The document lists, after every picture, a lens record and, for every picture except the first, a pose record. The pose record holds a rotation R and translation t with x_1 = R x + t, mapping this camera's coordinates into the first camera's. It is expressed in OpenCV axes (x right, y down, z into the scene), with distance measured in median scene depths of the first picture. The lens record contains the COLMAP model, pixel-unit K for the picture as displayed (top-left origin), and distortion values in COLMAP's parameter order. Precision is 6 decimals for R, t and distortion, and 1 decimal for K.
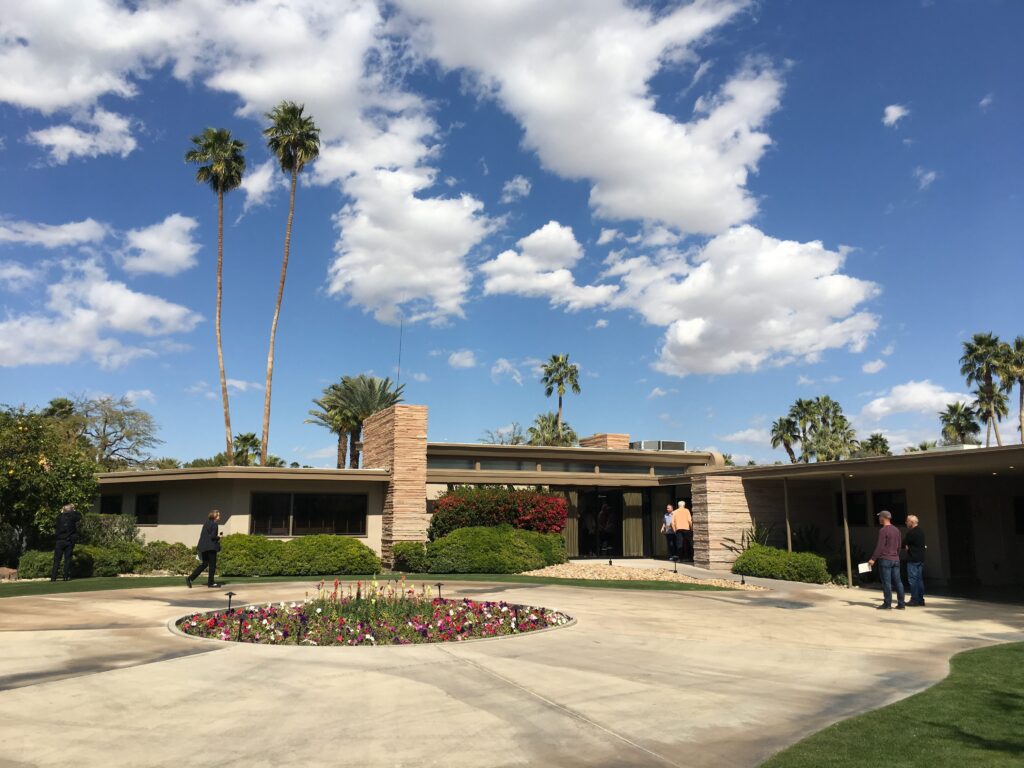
lens RADIAL K [[867.8, 0, 510.2], [0, 867.8, 380.9], [0, 0, 1]] dist [0.049653, -0.063226]
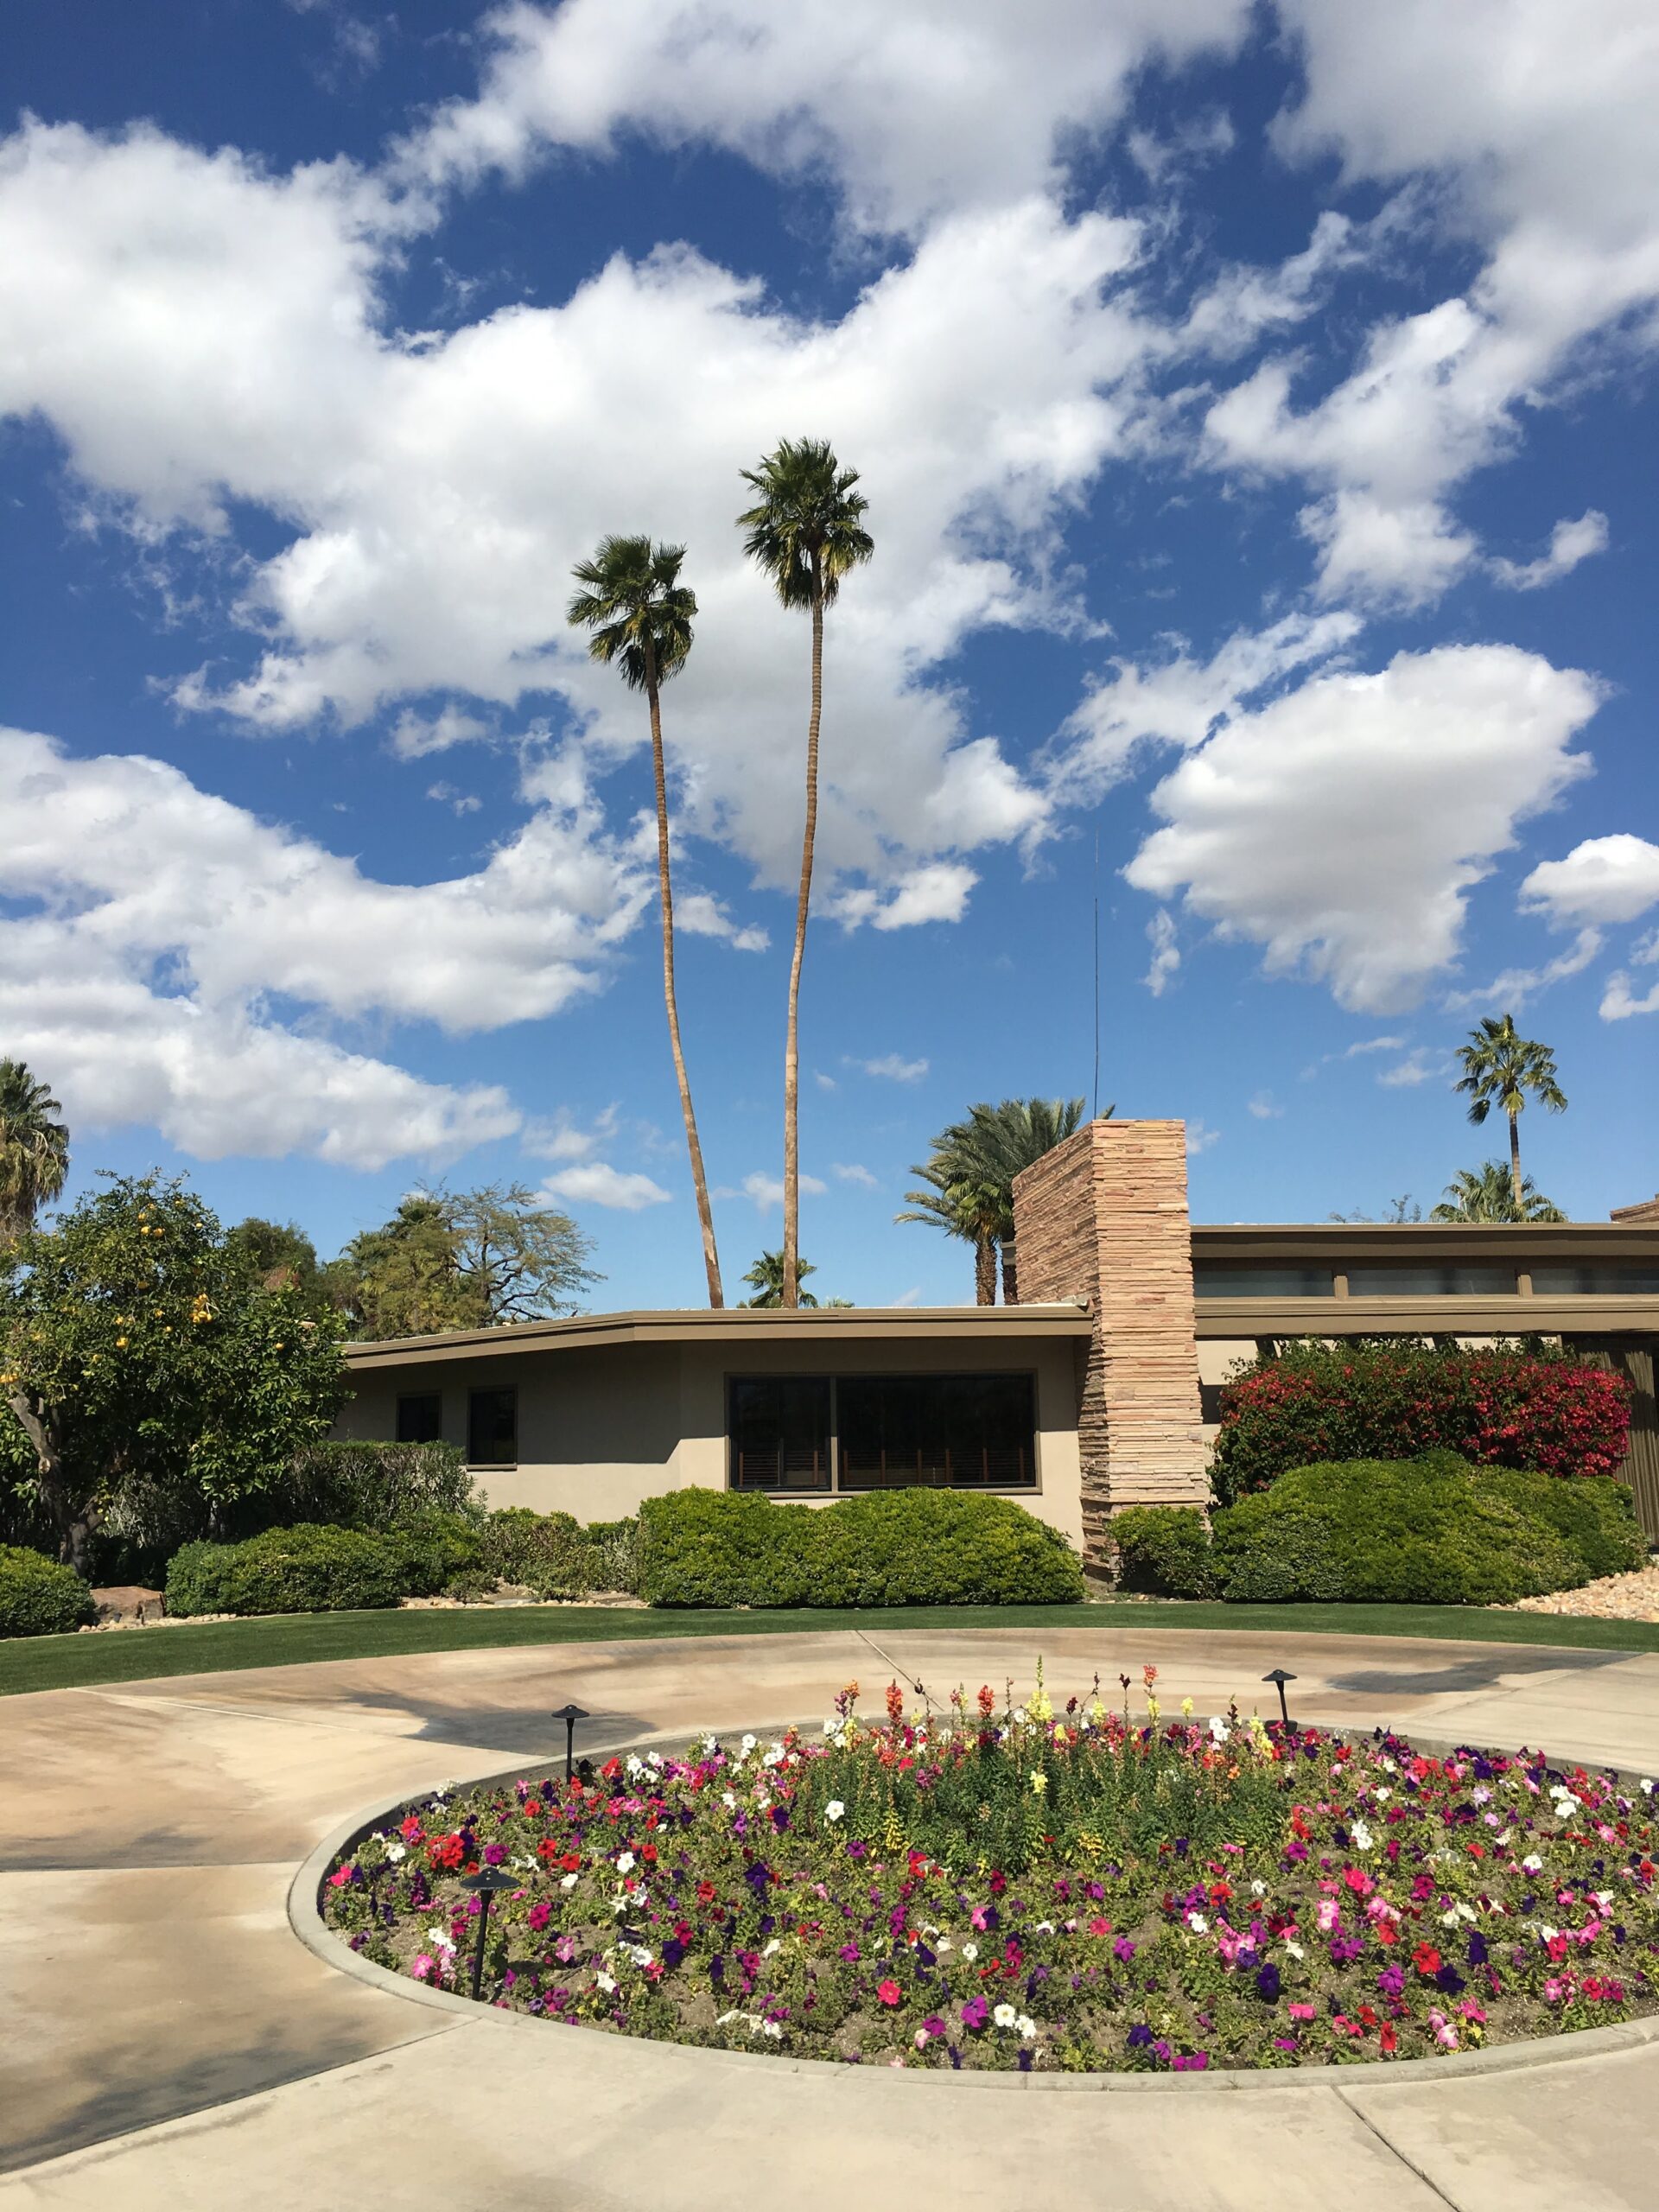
lens RADIAL K [[1874.6, 0, 821.1], [0, 1874.6, 1107.9], [0, 0, 1]] dist [0.049653, -0.063226]
pose [[0.959049, -0.069306, -0.274629, -0.026633], [0.065302, 0.997584, -0.023708, 0.032678], [0.275609, 0.004803, 0.961258, 0.225125]]
